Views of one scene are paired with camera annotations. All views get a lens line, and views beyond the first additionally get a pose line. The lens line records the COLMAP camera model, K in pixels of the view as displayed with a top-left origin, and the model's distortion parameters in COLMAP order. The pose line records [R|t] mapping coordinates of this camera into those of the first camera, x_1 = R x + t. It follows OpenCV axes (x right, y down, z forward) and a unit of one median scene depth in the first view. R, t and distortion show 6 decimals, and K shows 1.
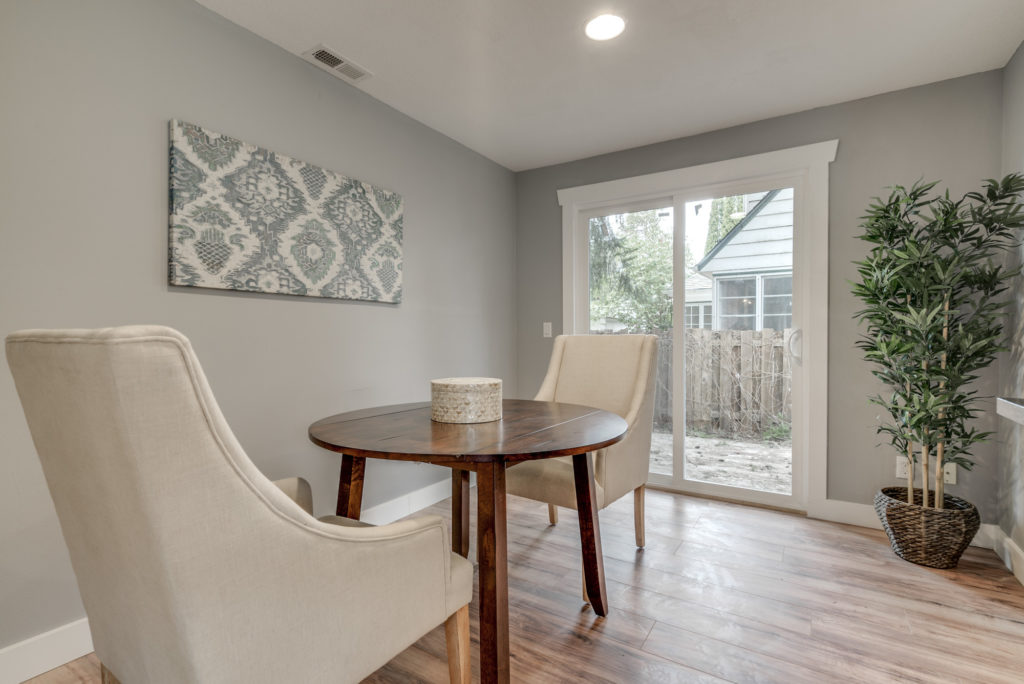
lens RADIAL K [[476.0, 0, 507.8], [0, 476.0, 342.8], [0, 0, 1]] dist [-0.000826, 0.000171]
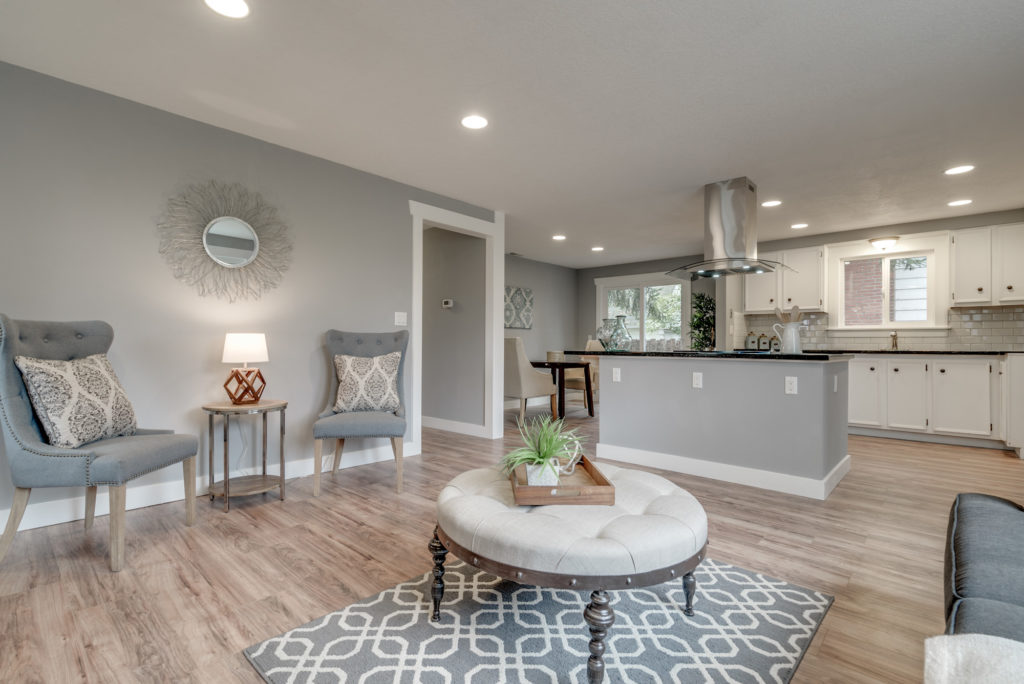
lens RADIAL K [[476.0, 0, 507.8], [0, 476.0, 342.8], [0, 0, 1]] dist [-0.000826, 0.000171]
pose [[0.983387, 0.005452, -0.181442, 0.146223], [-0.008709, 0.999815, -0.017159, 0.050590], [0.181315, 0.018454, 0.983252, -1.816031]]
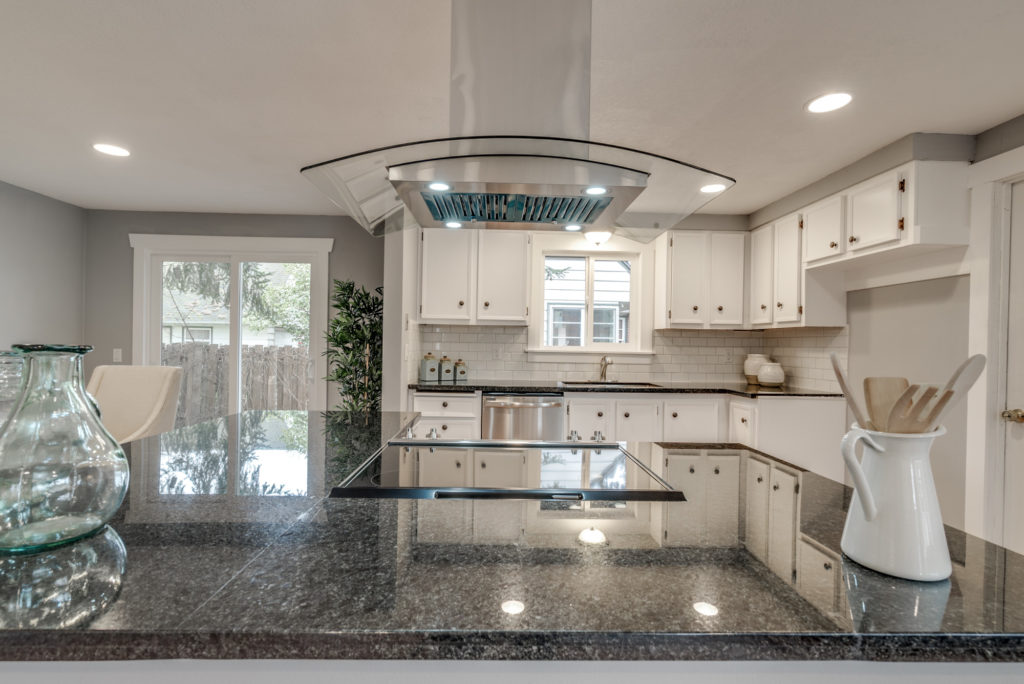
lens RADIAL K [[476.0, 0, 507.8], [0, 476.0, 342.8], [0, 0, 1]] dist [-0.000826, 0.000171]
pose [[0.829330, 0.015170, 0.558553, 0.296267], [-0.009600, 0.999871, -0.012901, -0.069054], [-0.558676, 0.005337, 0.829369, -0.602487]]
